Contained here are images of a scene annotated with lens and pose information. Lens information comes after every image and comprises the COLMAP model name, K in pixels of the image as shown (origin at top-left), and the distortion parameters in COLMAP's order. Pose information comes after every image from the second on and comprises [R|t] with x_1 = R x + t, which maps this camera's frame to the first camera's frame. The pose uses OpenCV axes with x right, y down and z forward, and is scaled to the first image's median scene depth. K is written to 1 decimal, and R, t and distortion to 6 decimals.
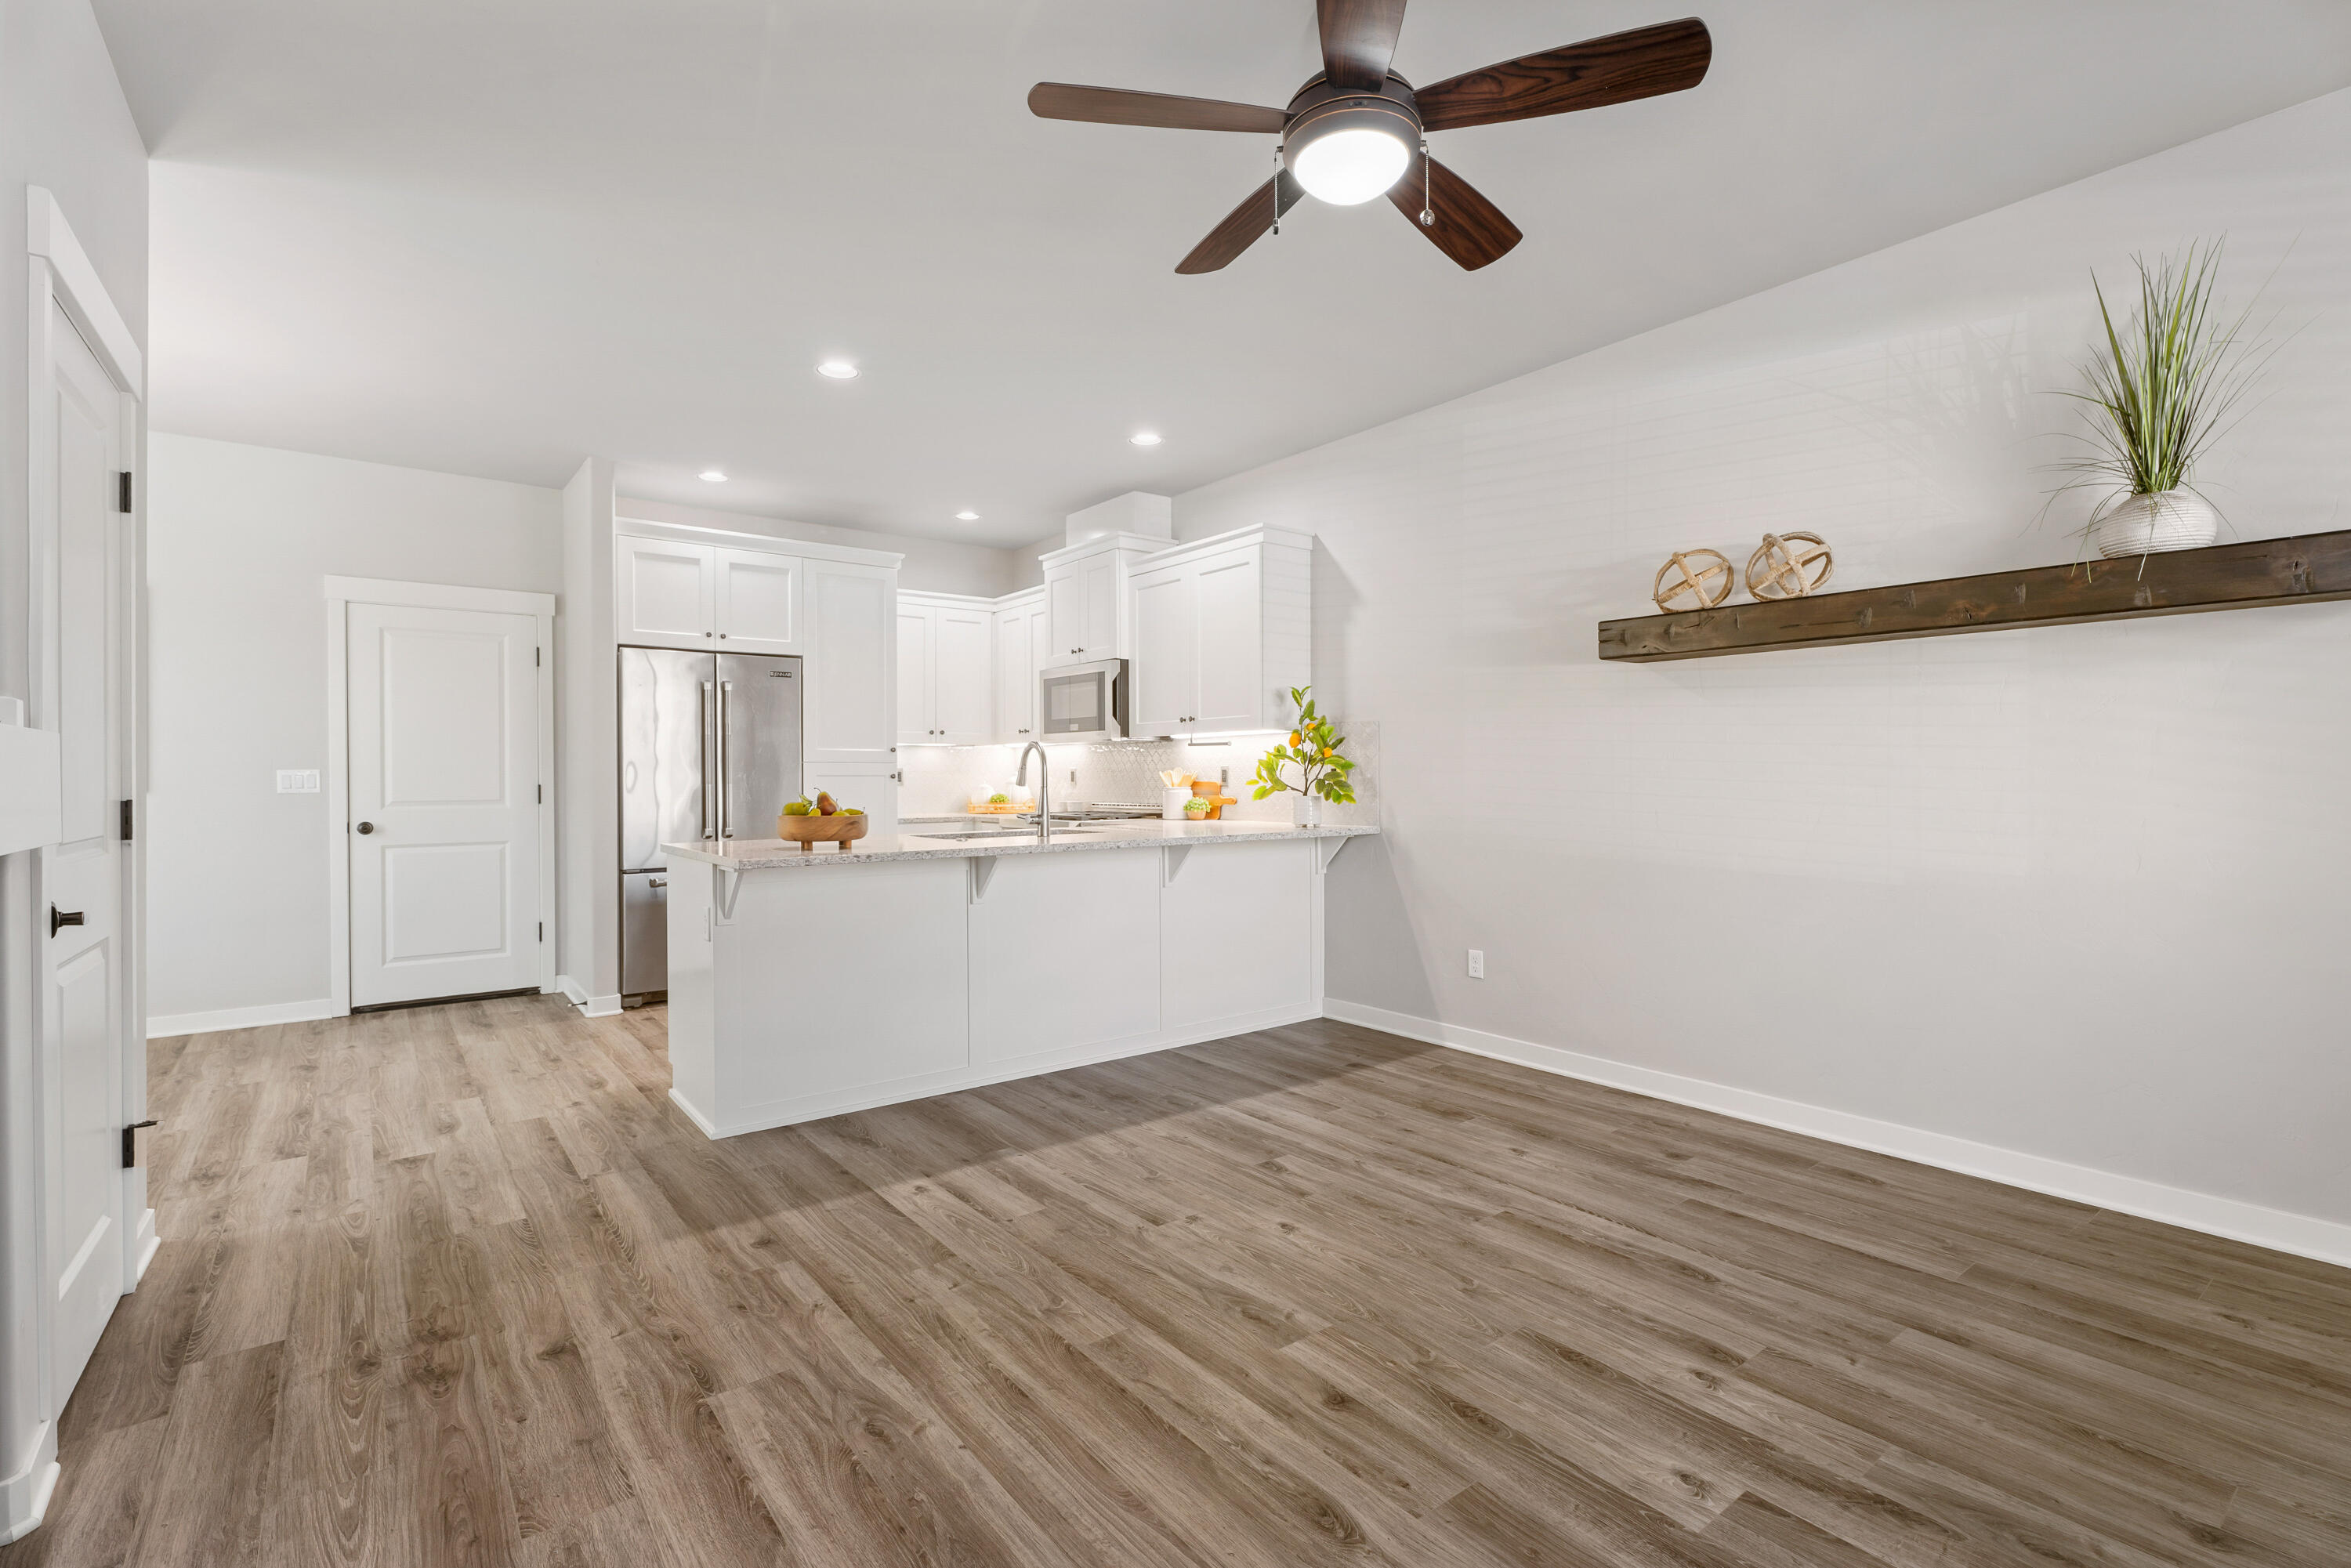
lens RADIAL K [[1065.8, 0, 1176.9], [0, 1065.8, 774.9], [0, 0, 1]] dist [-0.000920, -0.000244]
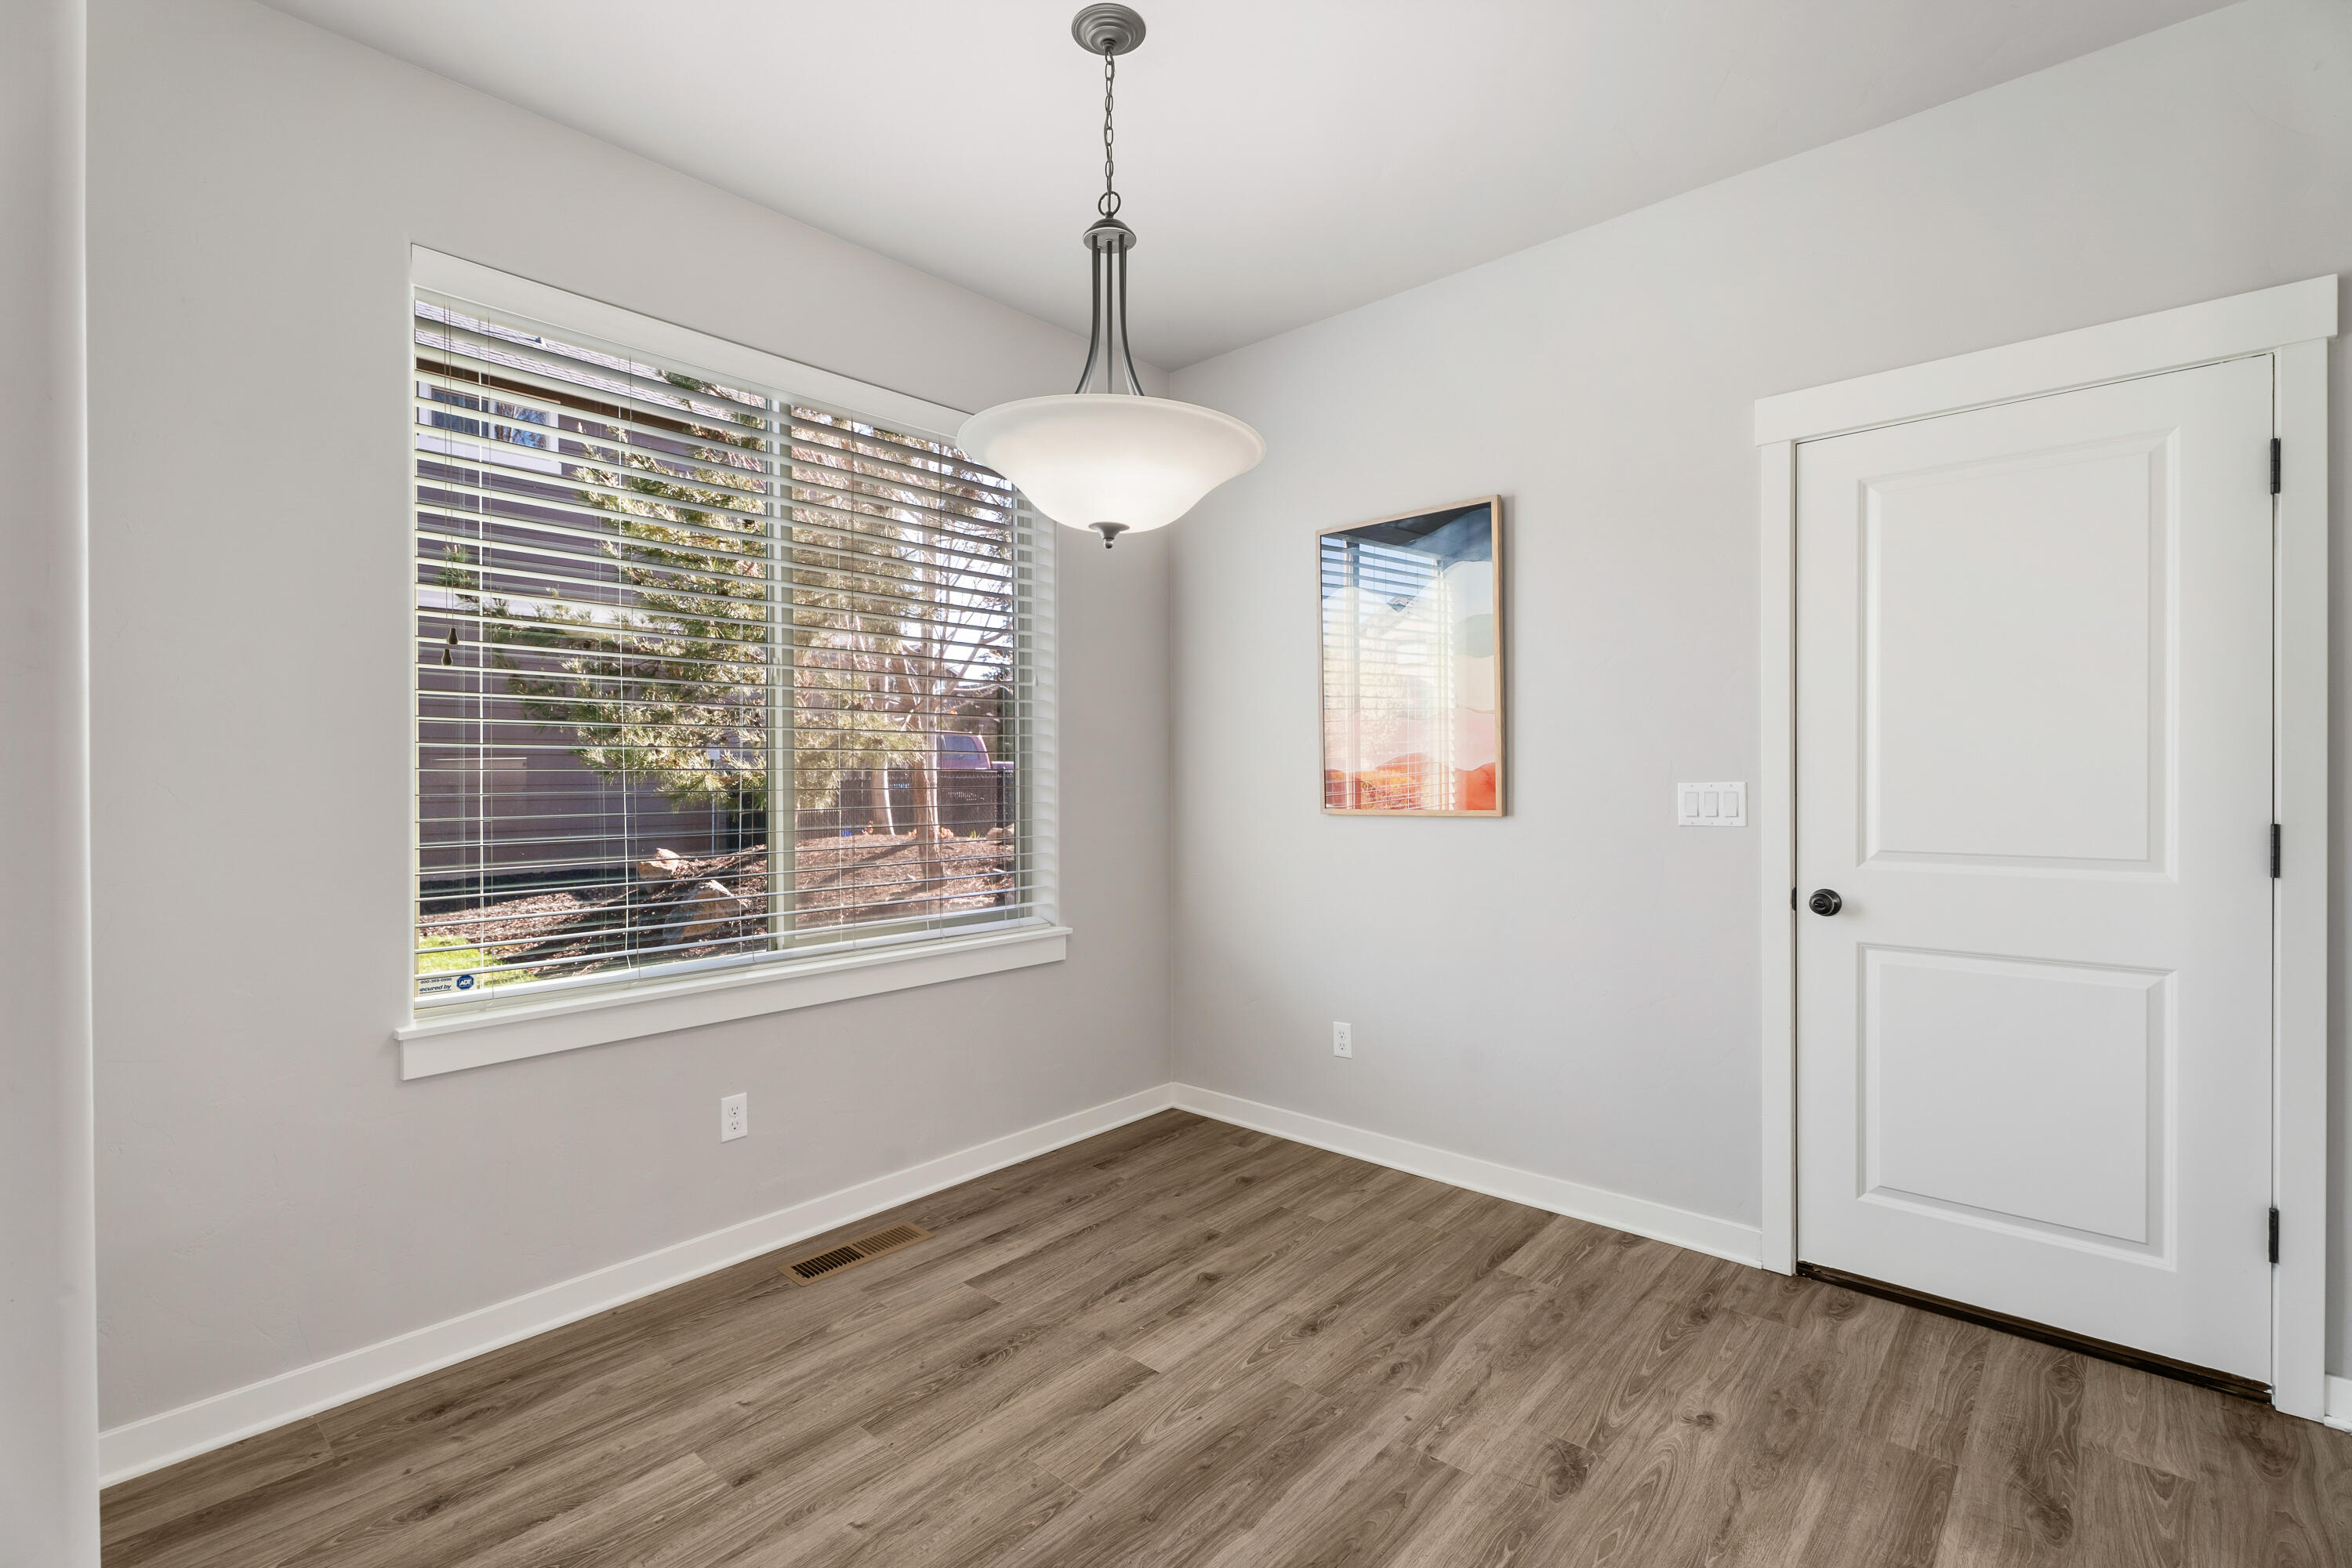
lens RADIAL K [[1076.8, 0, 1150.9], [0, 1076.8, 786.5], [0, 0, 1]] dist [-0.000497, -0.000769]
pose [[0.175271, 0.014614, -0.984412, -0.451965], [0.005872, 0.999857, 0.015889, -0.016431], [0.984503, -0.008566, 0.175160, 0.825746]]
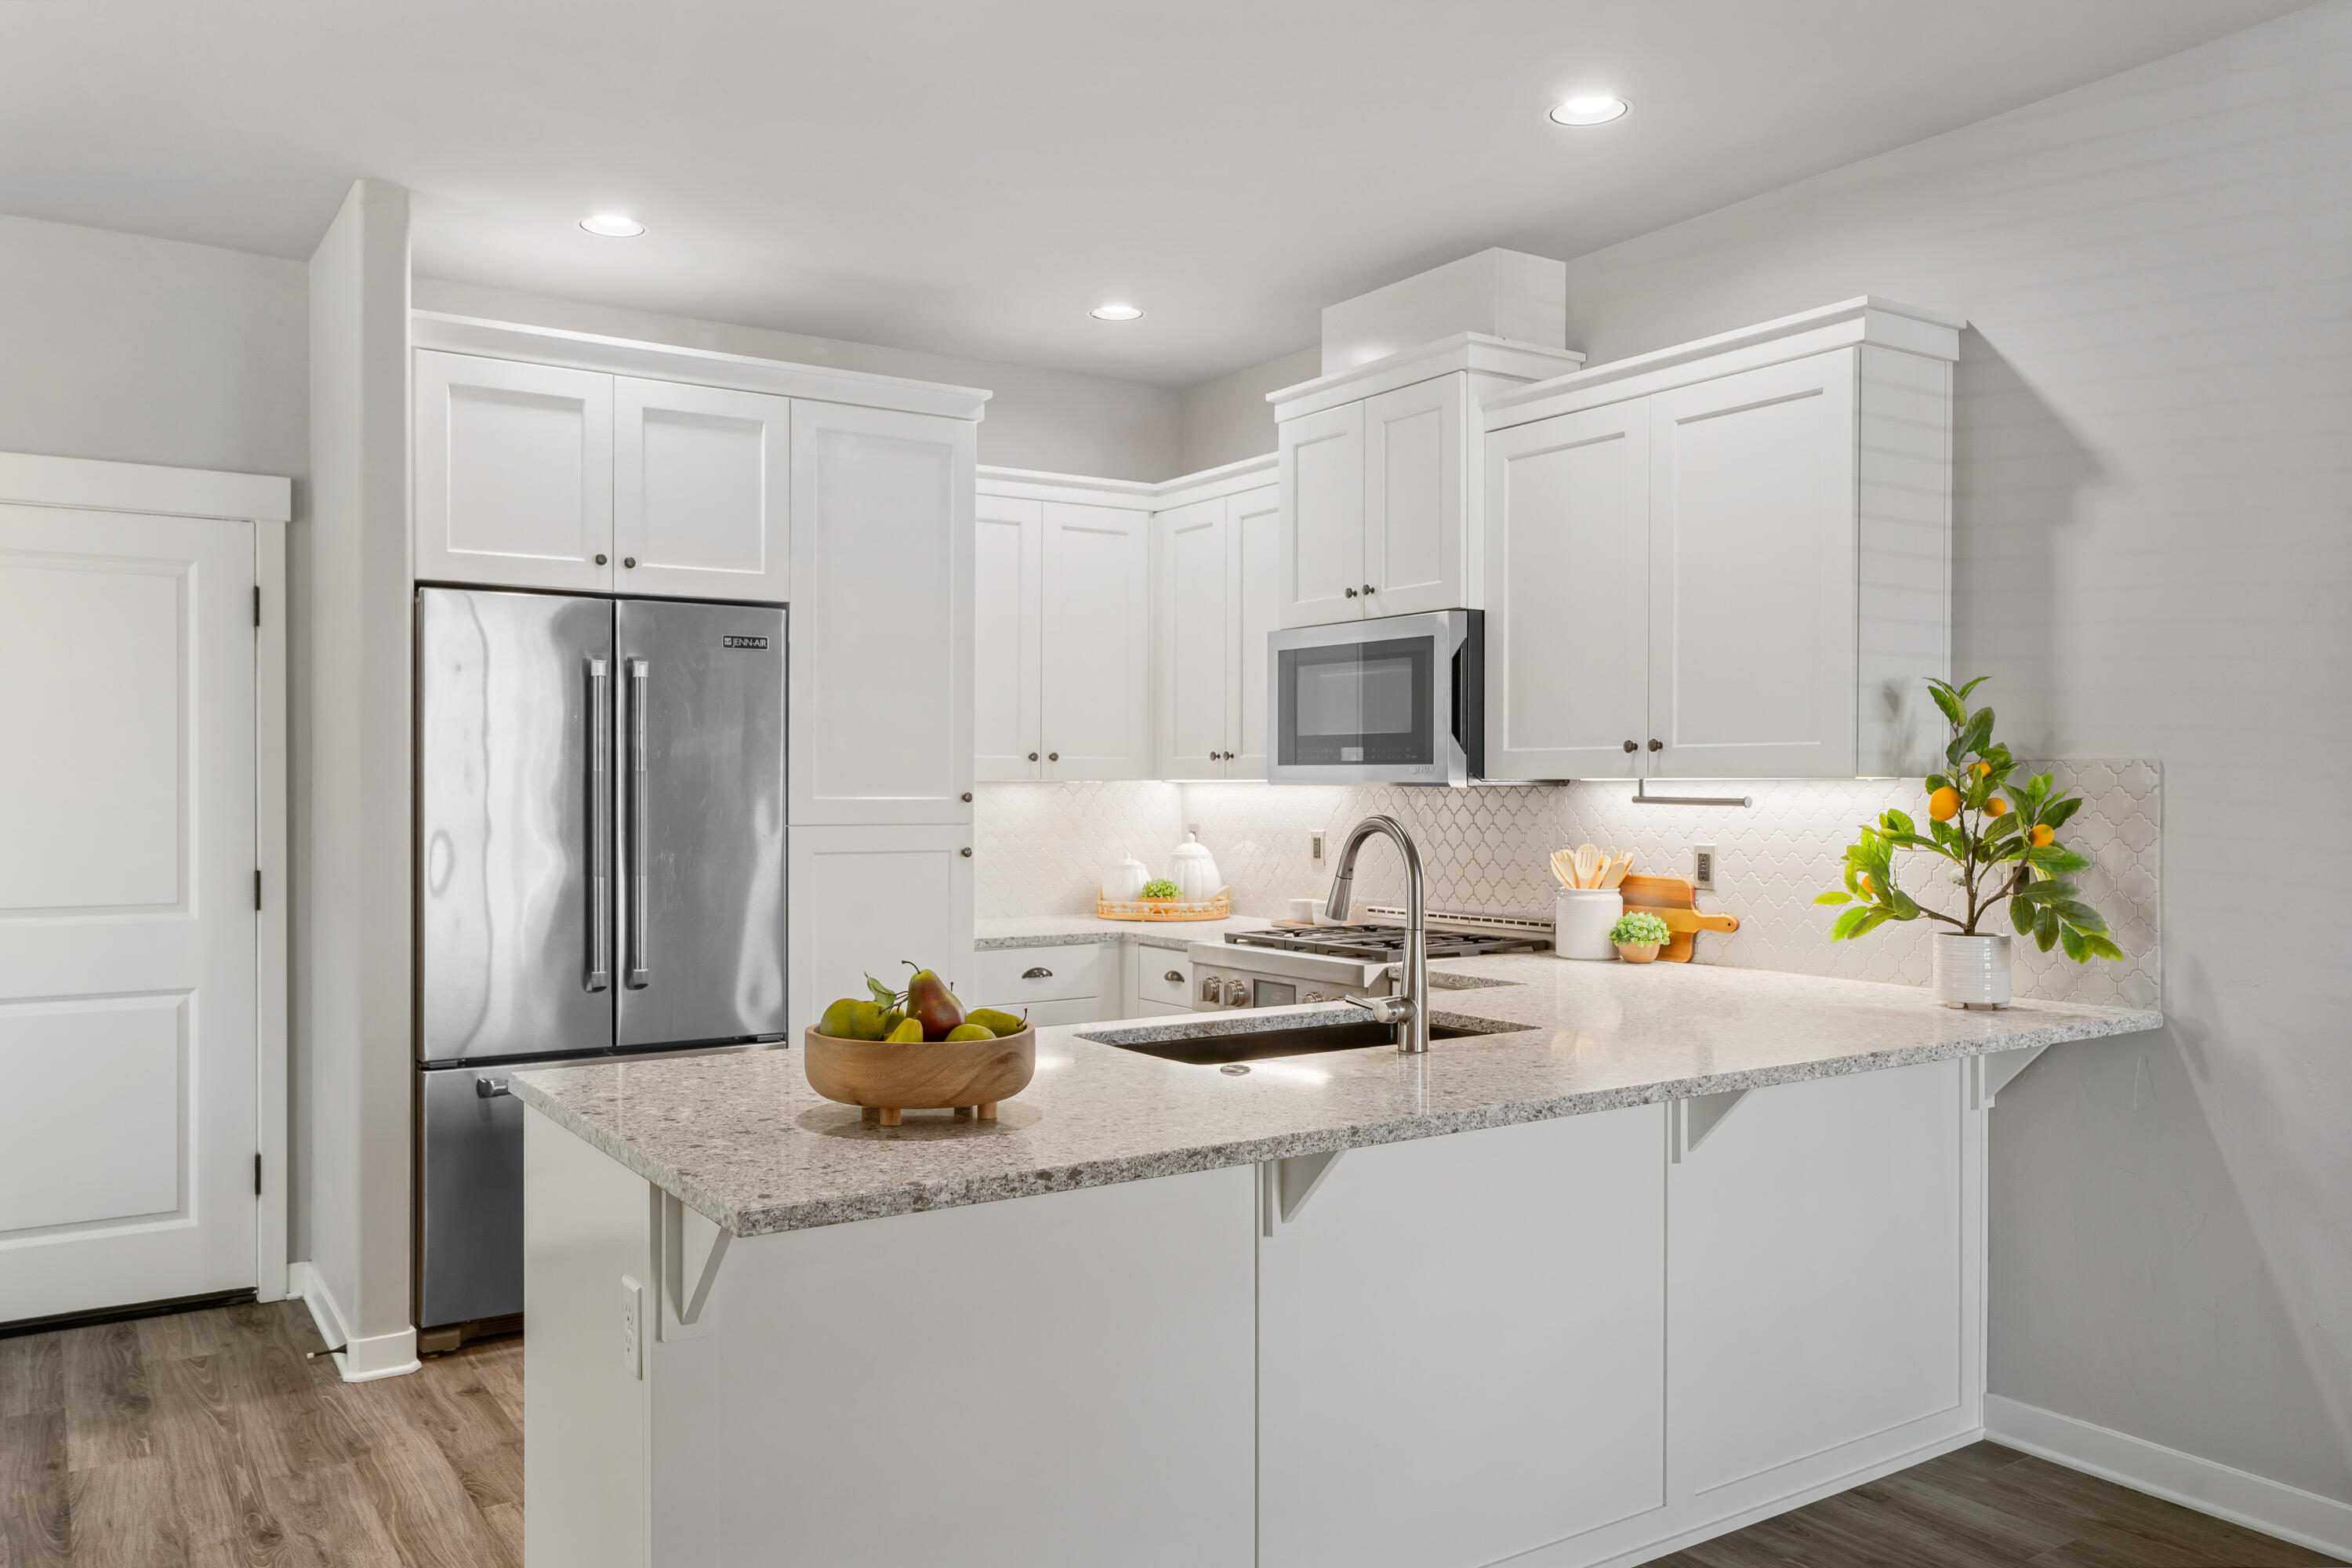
lens RADIAL K [[1732.3, 0, 1176.0], [0, 1732.3, 784.0], [0, 0, 1]] dist [-0.004212, 0.007151]
pose [[0.997402, 0.006134, -0.071769, -0.182835], [-0.006095, 0.999981, 0.000759, -0.048451], [0.071772, -0.000320, 0.997421, 0.357005]]
